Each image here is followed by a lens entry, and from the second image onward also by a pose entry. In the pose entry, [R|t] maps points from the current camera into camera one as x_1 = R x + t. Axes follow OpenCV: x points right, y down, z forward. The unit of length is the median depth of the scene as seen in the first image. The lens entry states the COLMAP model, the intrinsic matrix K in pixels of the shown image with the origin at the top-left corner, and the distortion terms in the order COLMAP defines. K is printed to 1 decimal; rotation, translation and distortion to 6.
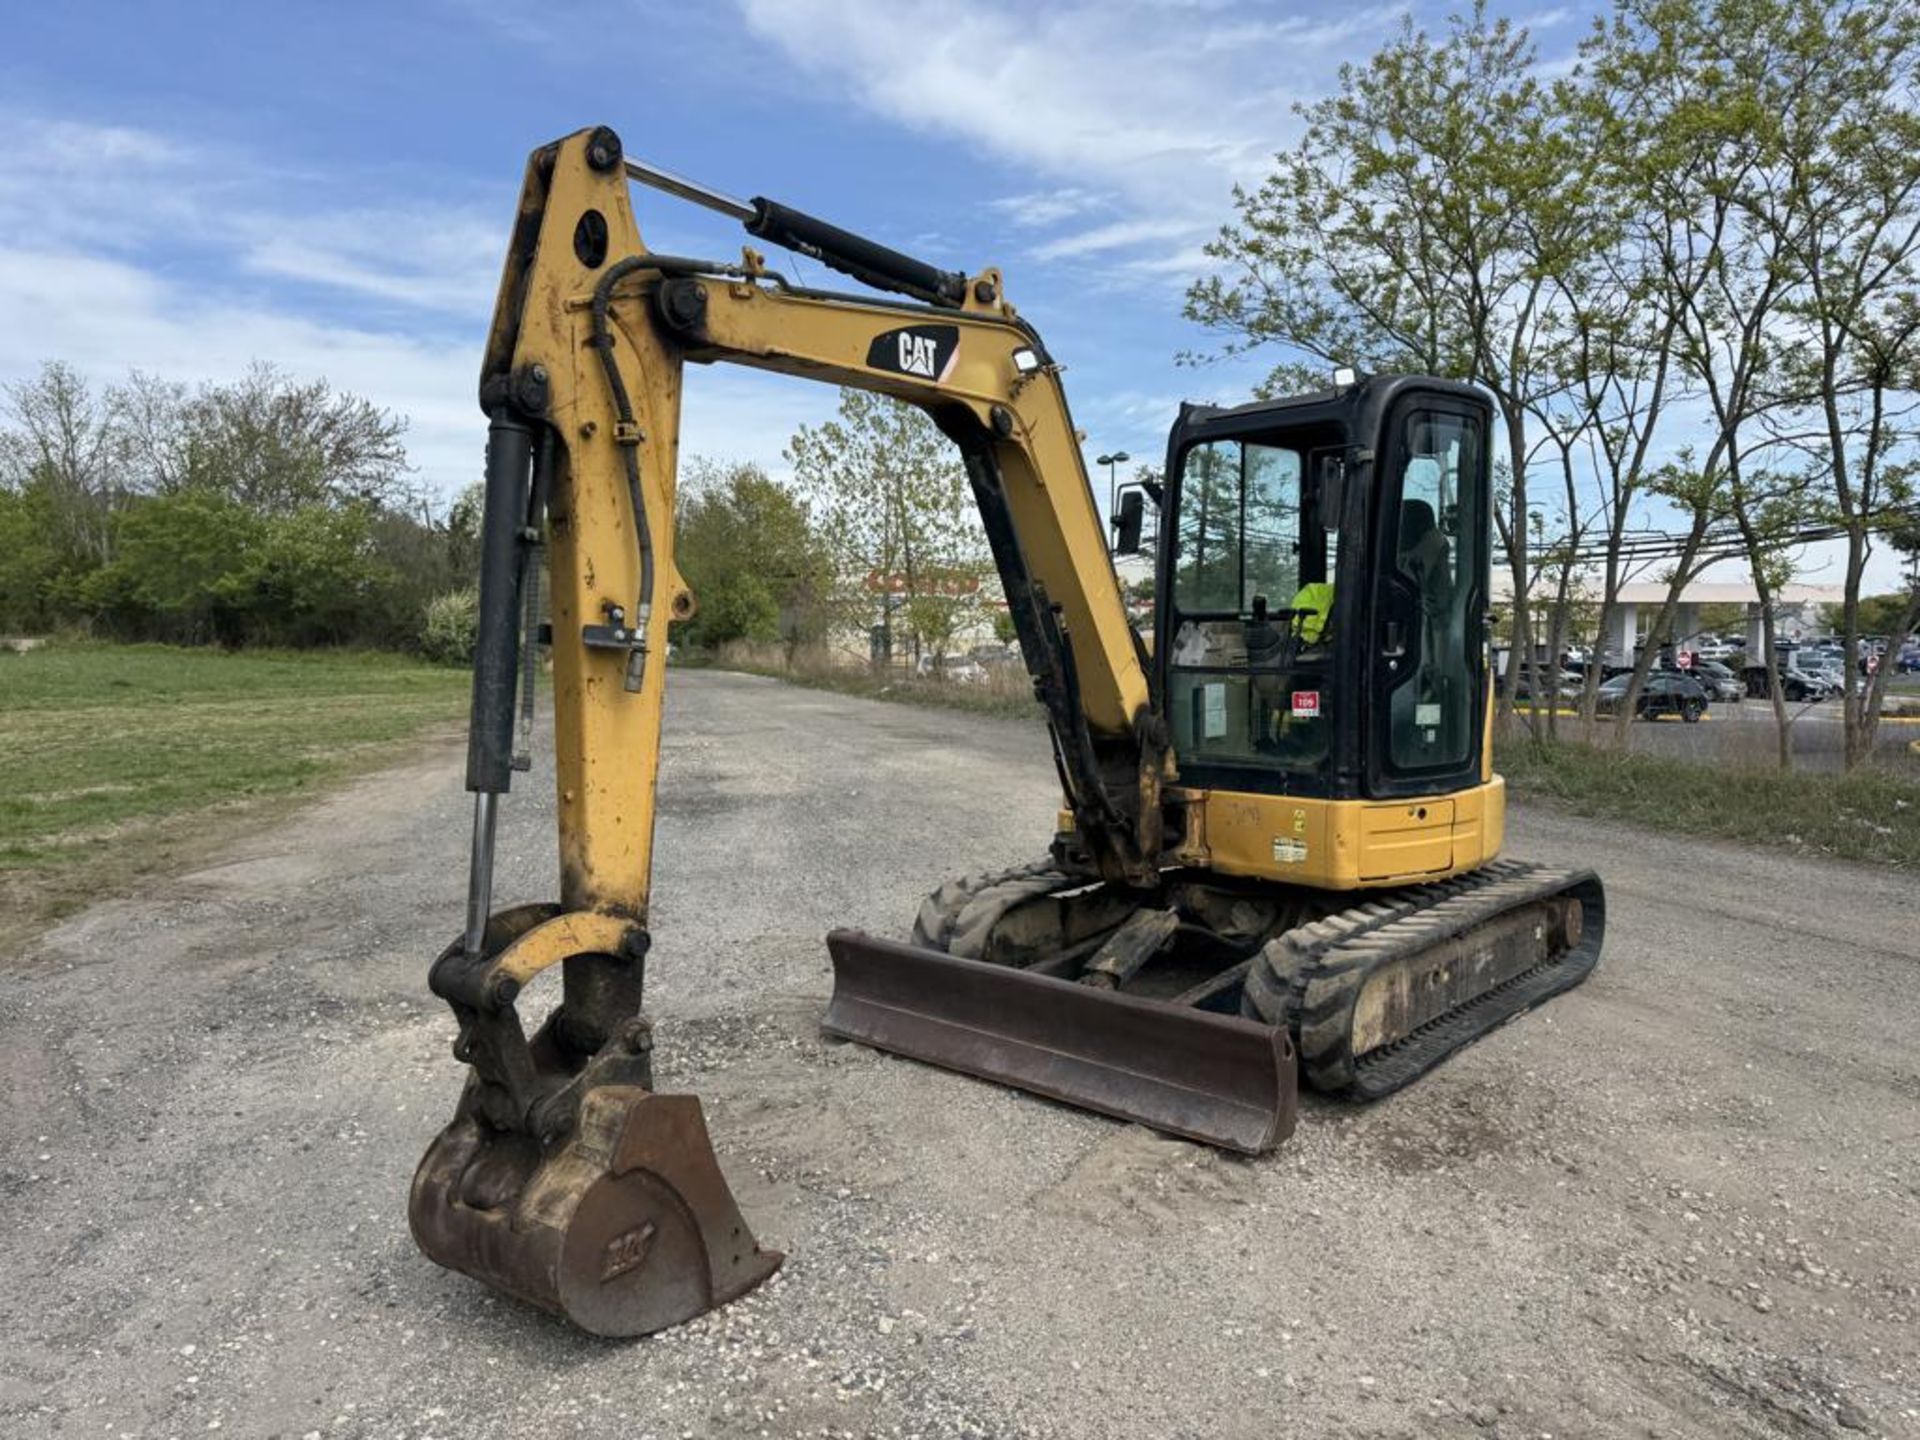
lens RADIAL K [[1360.9, 0, 975.5], [0, 1360.9, 721.9], [0, 0, 1]] dist [0.040678, -0.048711]
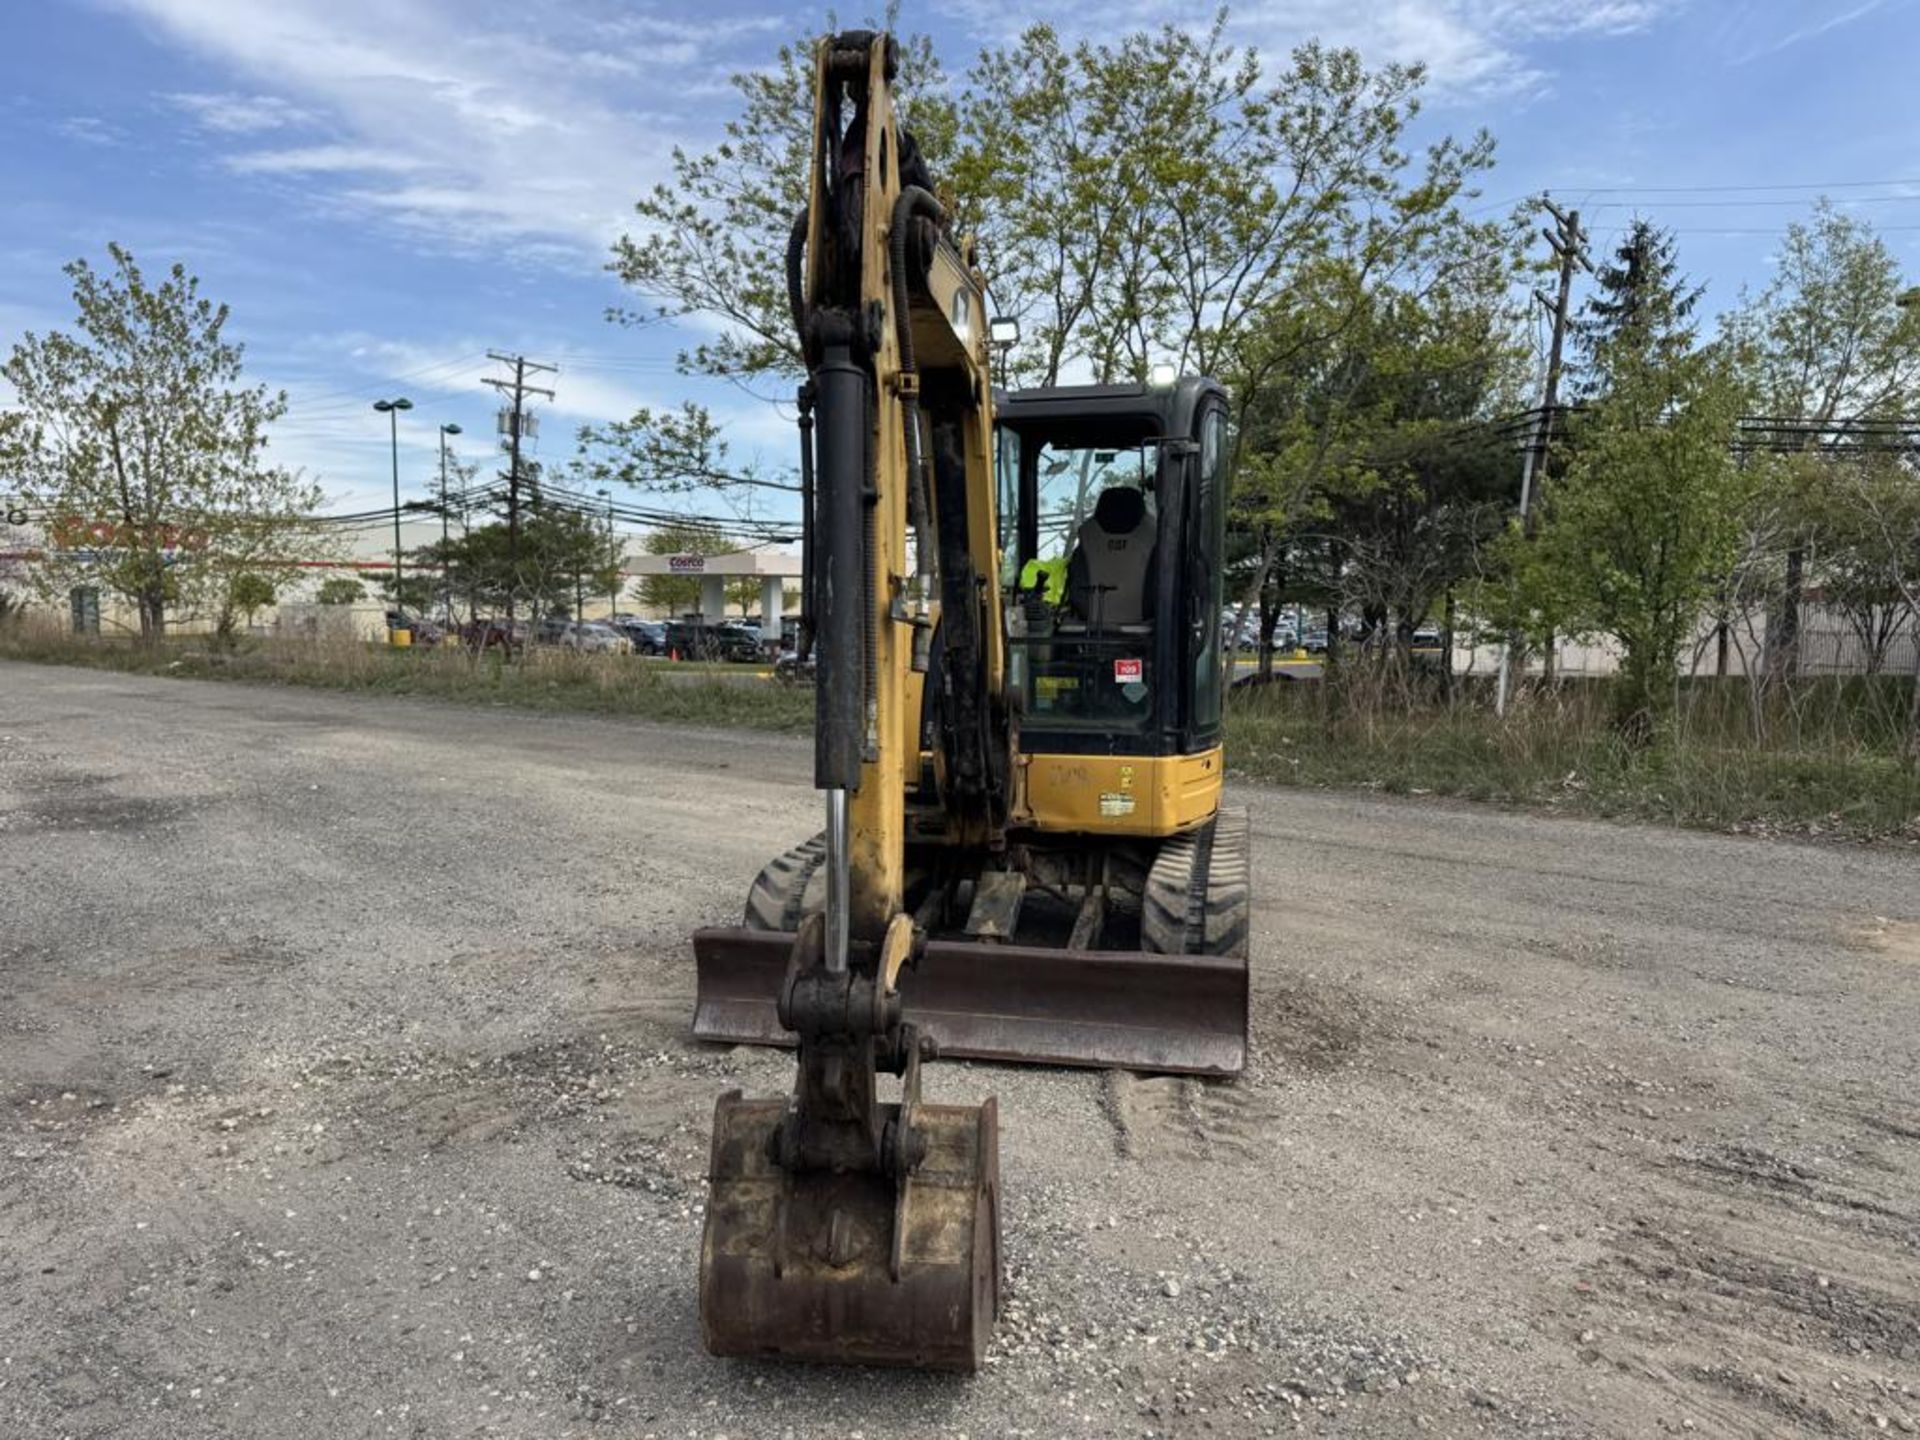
lens RADIAL K [[1360.9, 0, 965.3], [0, 1360.9, 703.8], [0, 0, 1]] dist [0.040678, -0.048711]
pose [[0.861429, -0.033296, 0.506785, -0.453153], [0.027301, 0.999442, 0.019258, -0.011586], [-0.507143, -0.002754, 0.861857, 0.129895]]
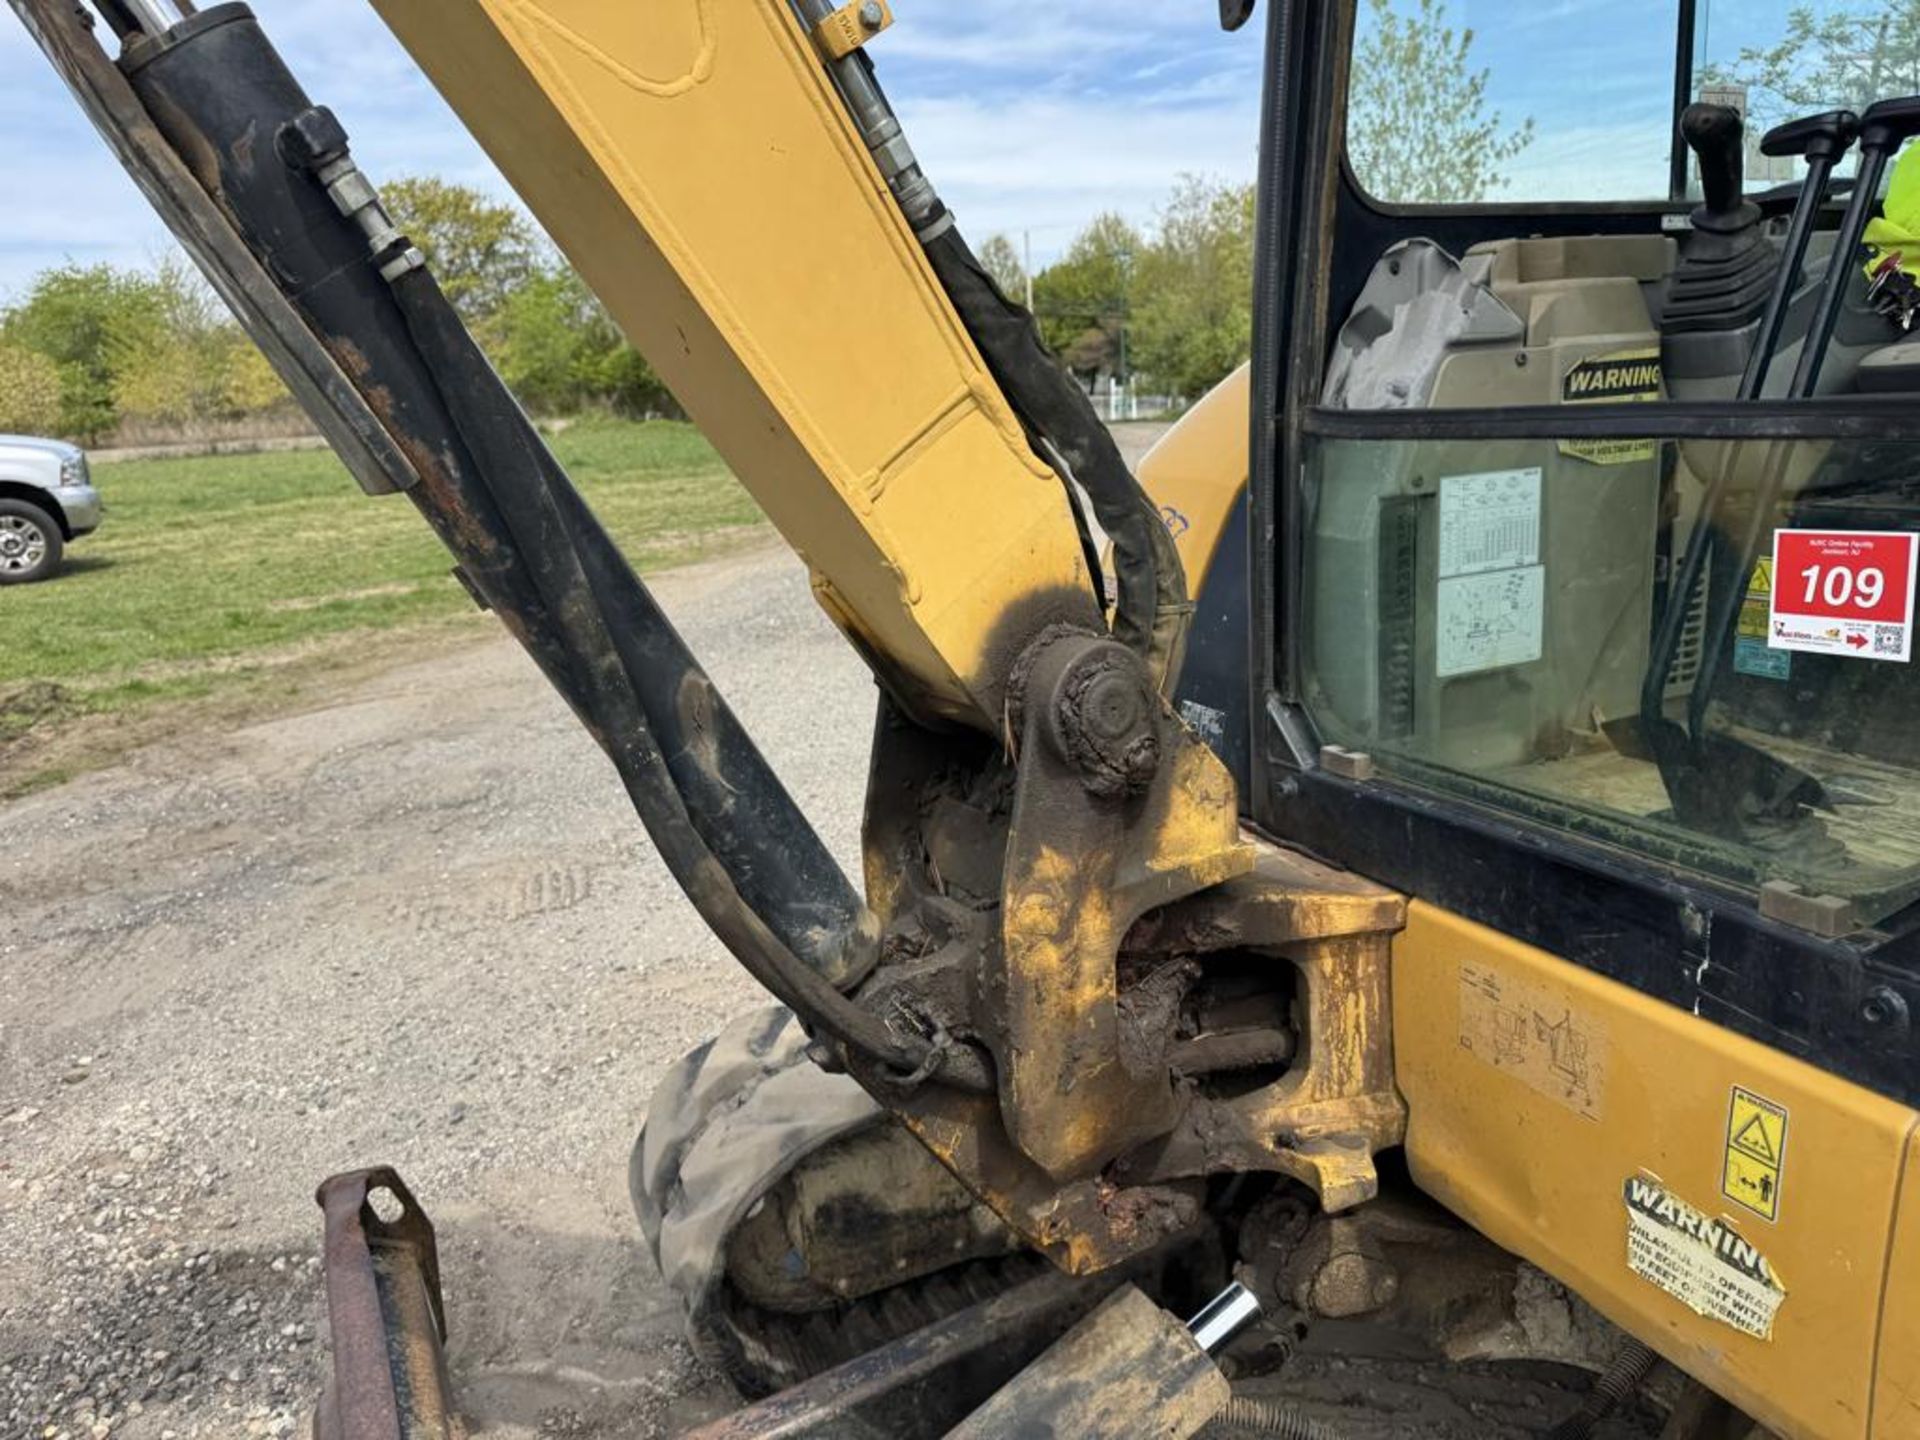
lens RADIAL K [[1360.9, 0, 949.9], [0, 1360.9, 718.2], [0, 0, 1]] dist [0.040678, -0.048711]
pose [[0.918158, 0.043429, -0.393827, 0.214643], [0.026556, 0.984994, 0.170532, -0.033811], [0.395324, -0.167034, 0.903227, 0.819226]]
